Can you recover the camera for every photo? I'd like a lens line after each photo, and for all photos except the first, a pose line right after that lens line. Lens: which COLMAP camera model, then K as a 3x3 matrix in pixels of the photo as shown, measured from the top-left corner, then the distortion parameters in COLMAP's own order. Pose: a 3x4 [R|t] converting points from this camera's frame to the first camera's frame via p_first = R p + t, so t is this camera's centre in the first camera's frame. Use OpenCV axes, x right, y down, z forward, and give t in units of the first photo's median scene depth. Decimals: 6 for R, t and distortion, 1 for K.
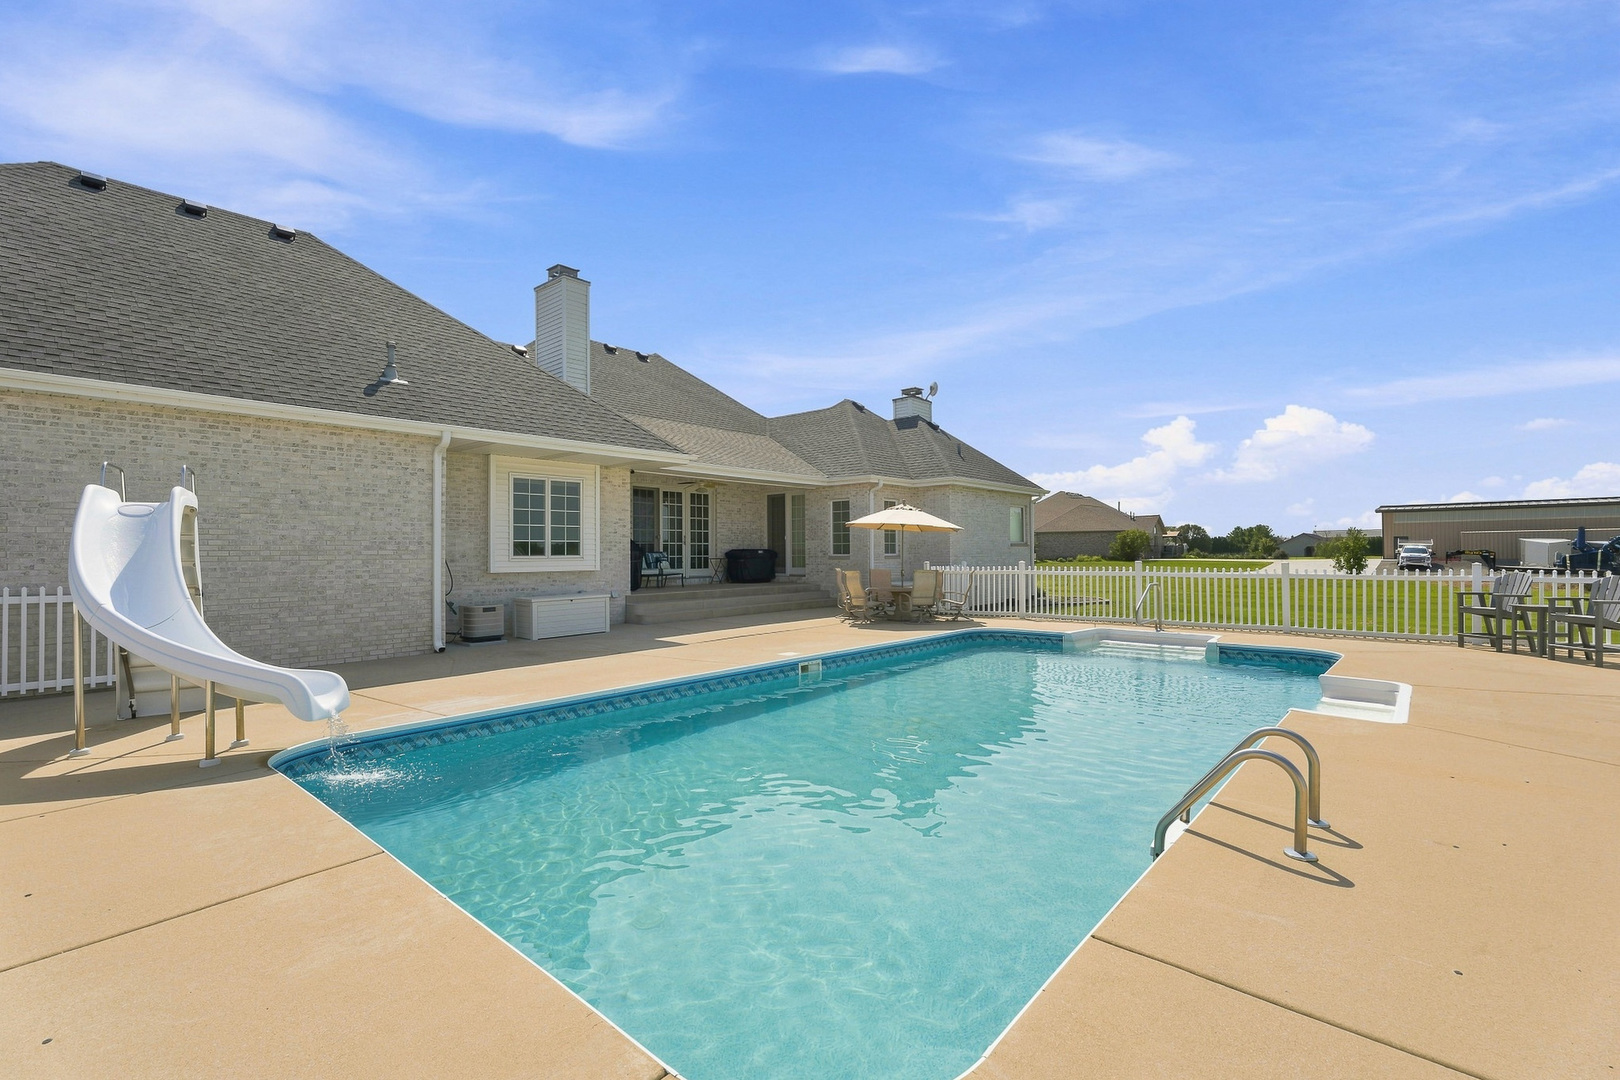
lens RADIAL K [[741.5, 0, 807.3], [0, 741.5, 536.8], [0, 0, 1]] dist [-0.004770, -0.001803]
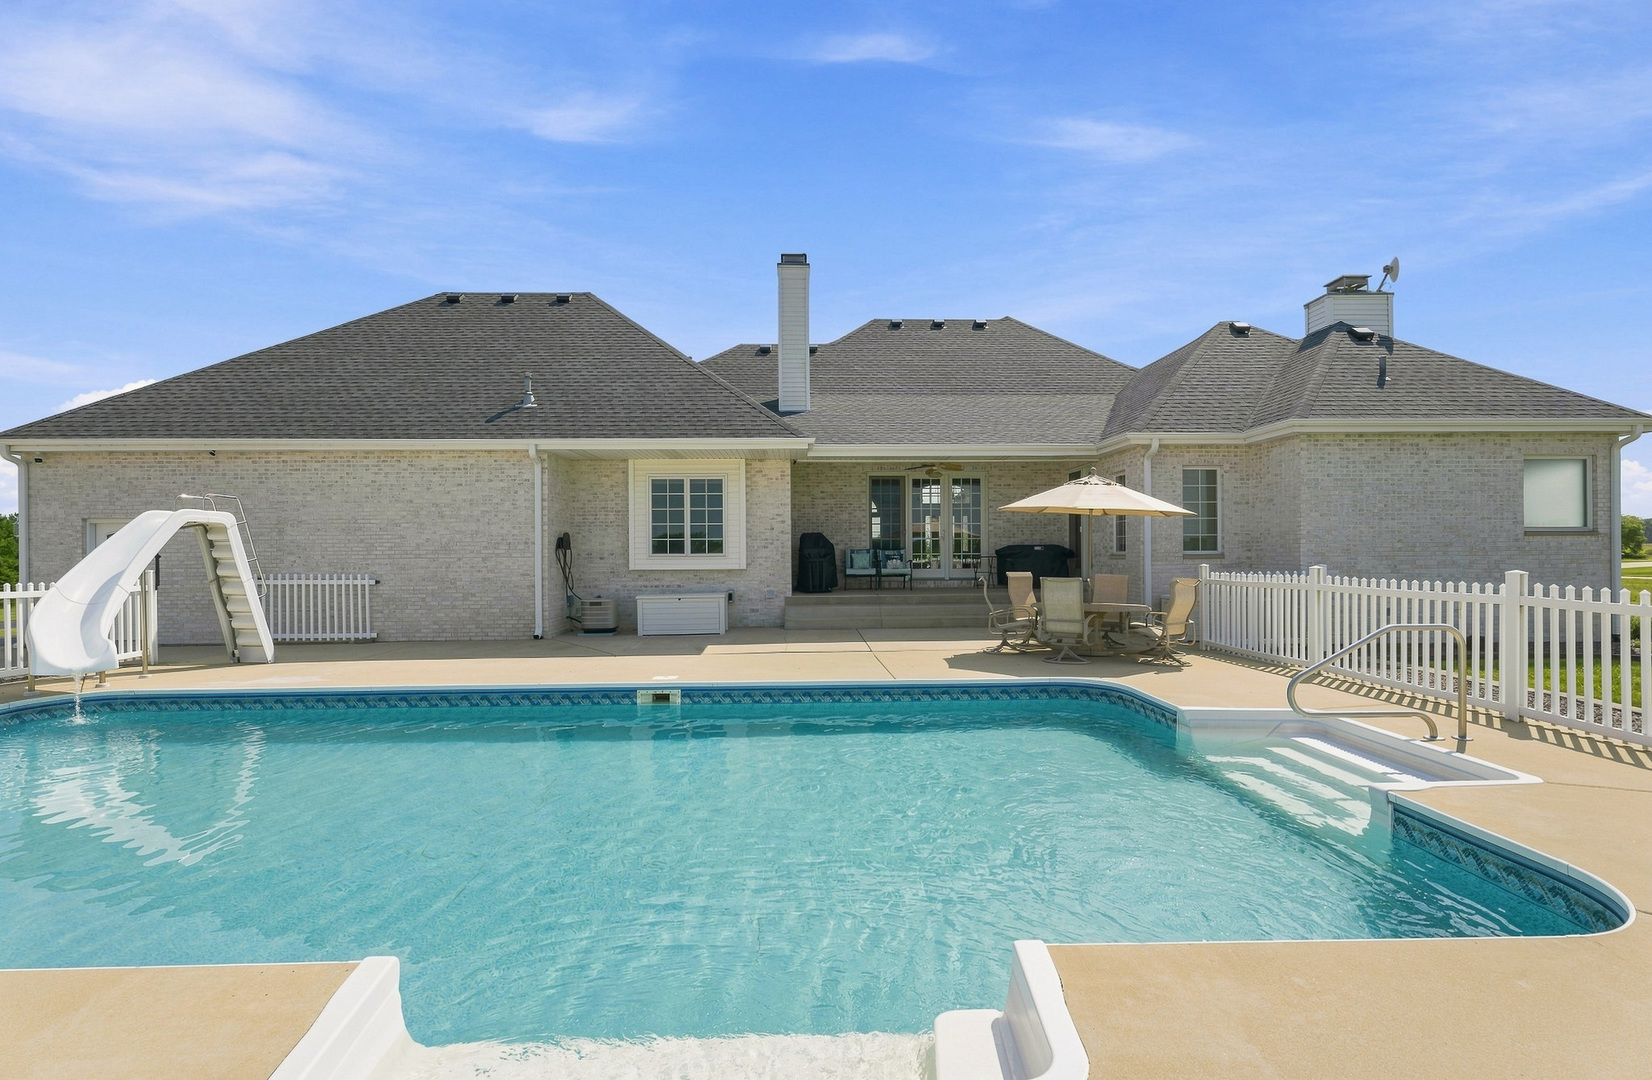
lens RADIAL K [[759.8, 0, 827.0], [0, 759.8, 546.1], [0, 0, 1]] dist [-0.000035, -0.000249]
pose [[0.669035, -0.002875, -0.743226, 0.556528], [0.019179, 0.999726, 0.013398, 0.004874], [0.742984, -0.023219, 0.668907, 0.454374]]
